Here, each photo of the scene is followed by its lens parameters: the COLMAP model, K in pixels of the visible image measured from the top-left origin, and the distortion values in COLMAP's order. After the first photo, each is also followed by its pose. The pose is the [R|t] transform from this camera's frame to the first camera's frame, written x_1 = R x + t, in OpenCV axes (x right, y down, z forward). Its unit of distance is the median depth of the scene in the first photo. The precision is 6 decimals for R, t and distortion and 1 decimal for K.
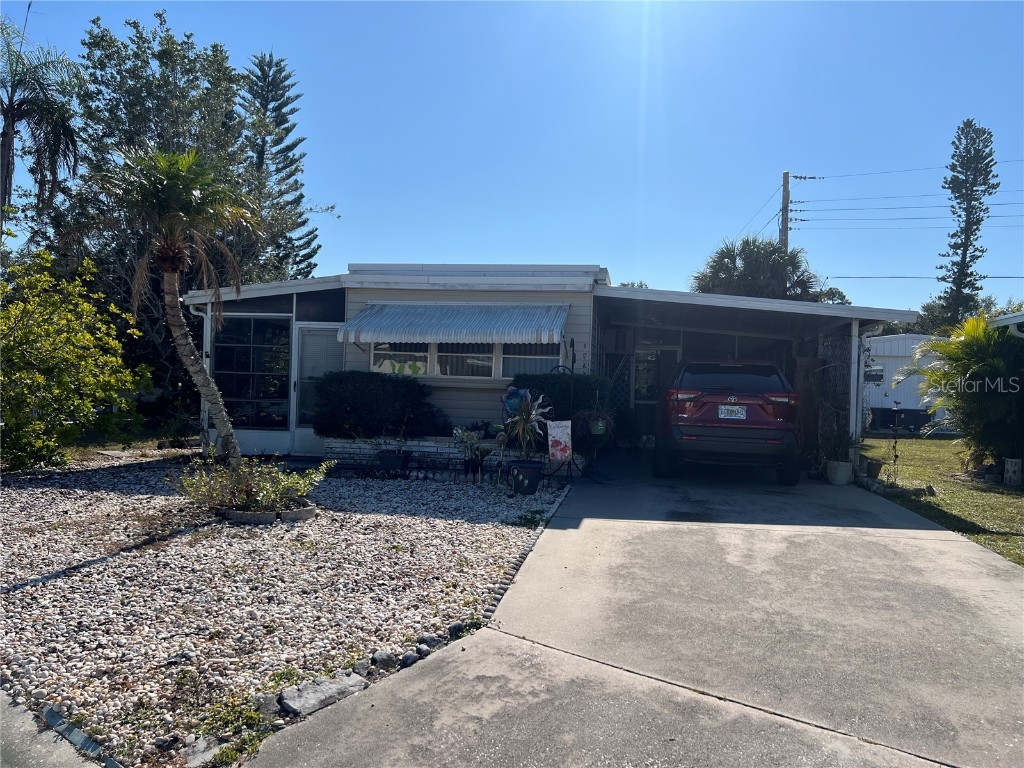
lens RADIAL K [[774.7, 0, 514.5], [0, 774.7, 397.3], [0, 0, 1]] dist [0.109106, -0.146394]
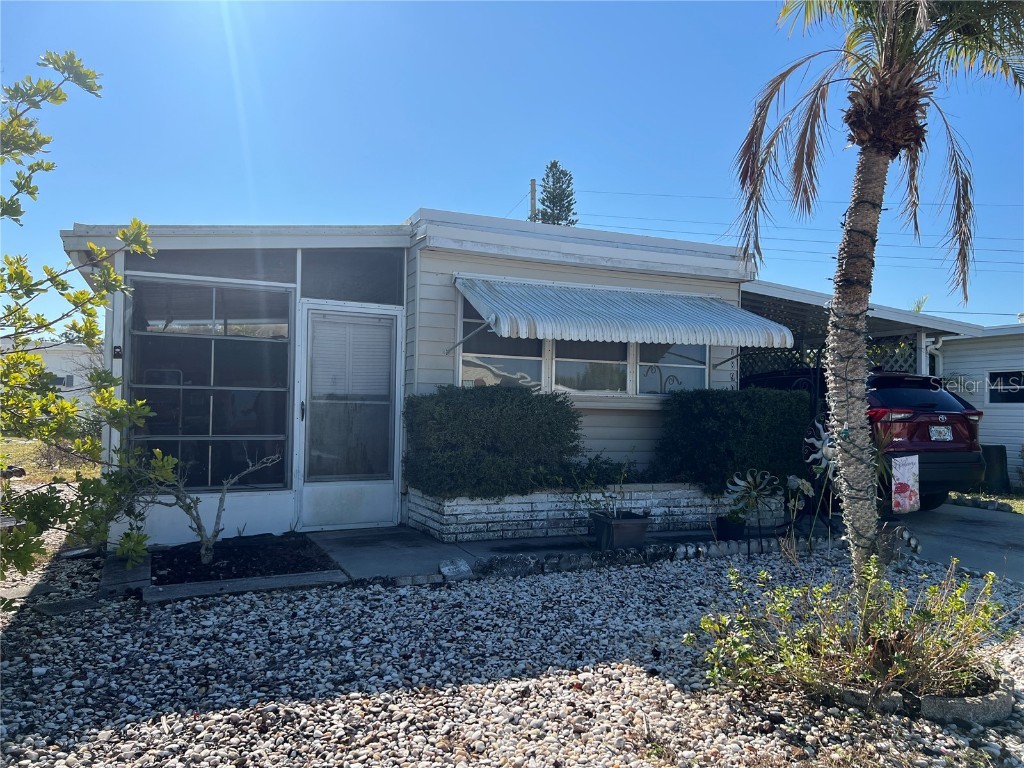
lens RADIAL K [[774.7, 0, 514.5], [0, 774.7, 397.3], [0, 0, 1]] dist [0.109106, -0.146394]
pose [[0.828402, -0.009651, 0.560051, -0.480942], [0.015478, 0.999864, -0.005664, -0.018723], [-0.559921, 0.013361, 0.828439, 0.444960]]
